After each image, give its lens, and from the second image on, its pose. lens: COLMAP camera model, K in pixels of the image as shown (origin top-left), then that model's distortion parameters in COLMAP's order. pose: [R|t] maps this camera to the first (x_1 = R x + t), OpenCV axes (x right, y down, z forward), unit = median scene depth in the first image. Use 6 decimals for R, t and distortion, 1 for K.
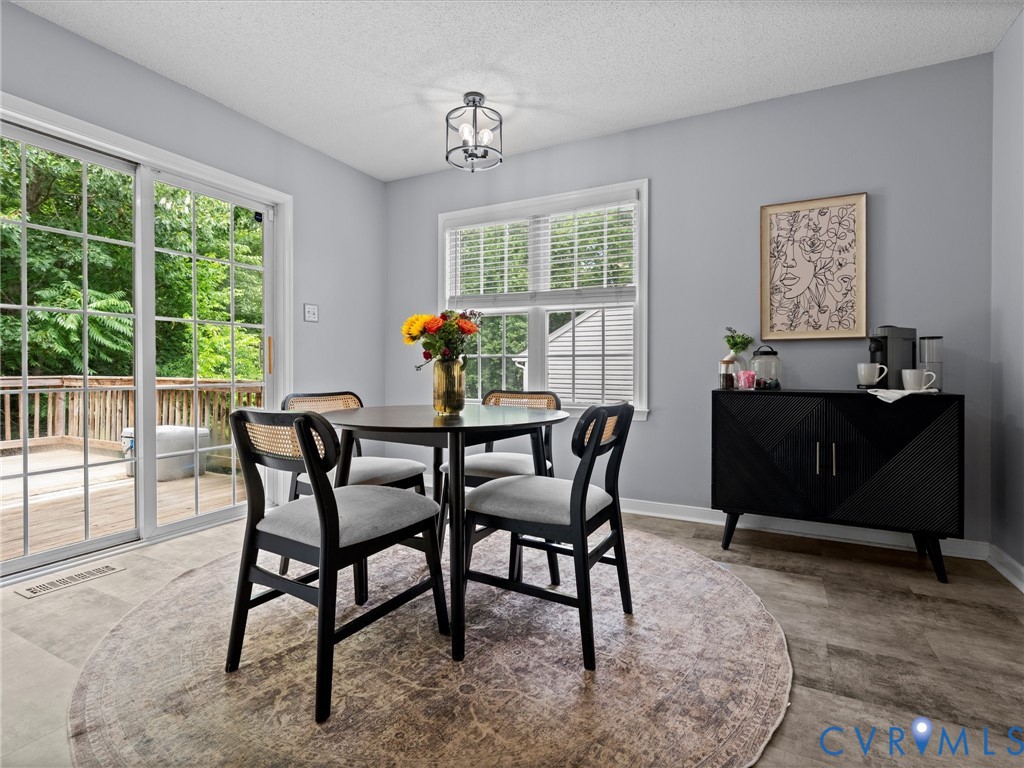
lens RADIAL K [[504.8, 0, 510.4], [0, 504.8, 372.6], [0, 0, 1]] dist [0.001497, 0.000331]
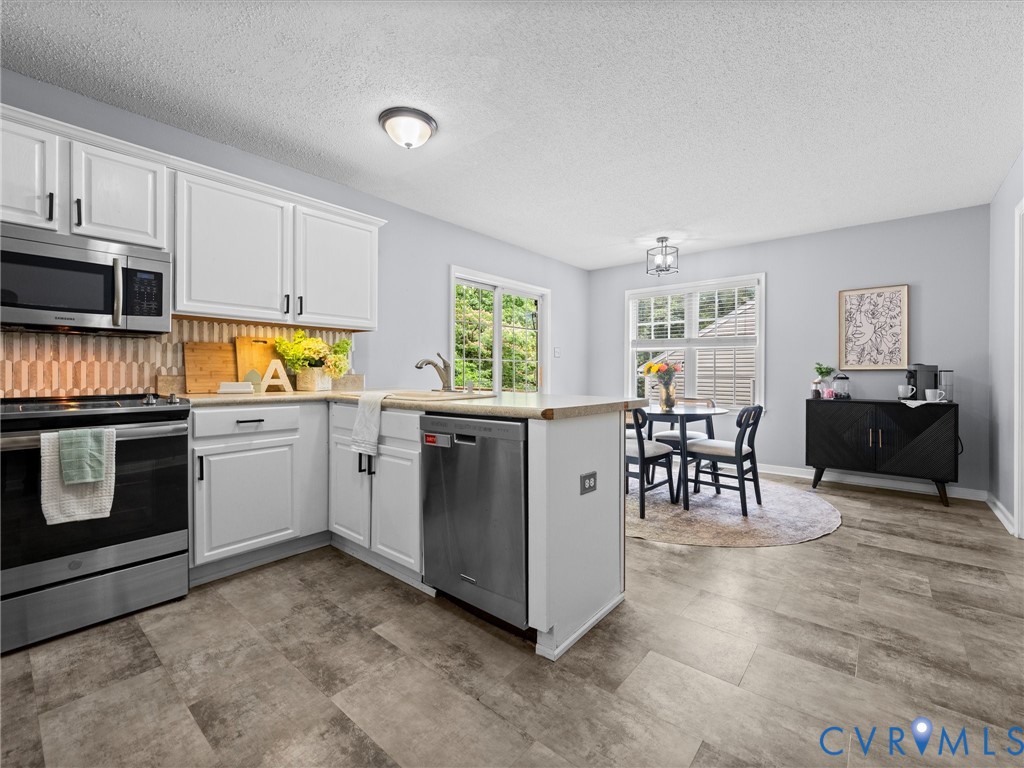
lens RADIAL K [[441.7, 0, 512.1], [0, 441.7, 374.2], [0, 0, 1]] dist [-0.001444, -0.000290]
pose [[0.974129, 0.001906, -0.225983, -0.279320], [-0.002803, 0.999989, -0.003650, -0.047674], [0.225974, 0.004189, 0.974124, -0.807714]]
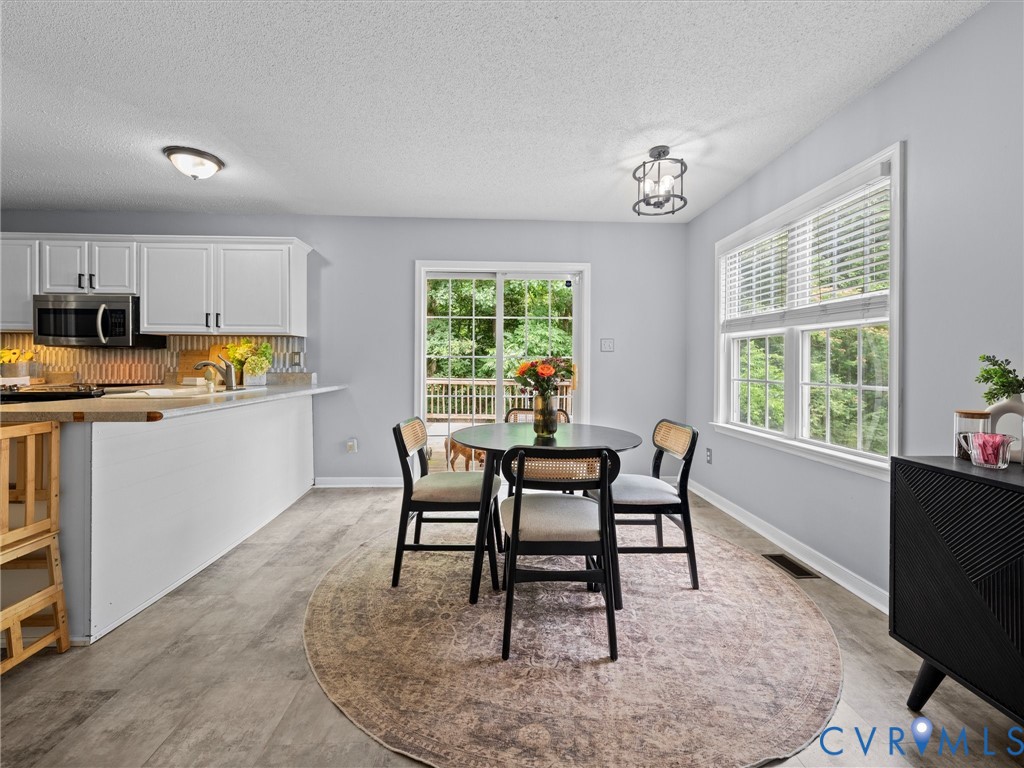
lens RADIAL K [[431.0, 0, 509.7], [0, 431.0, 364.2], [0, 0, 1]] dist [-0.001171, -0.000211]
pose [[0.496168, 0.001043, -0.868226, 0.675354], [-0.011302, 0.999922, -0.005258, -0.081604], [0.868153, 0.012422, 0.496141, 0.296131]]
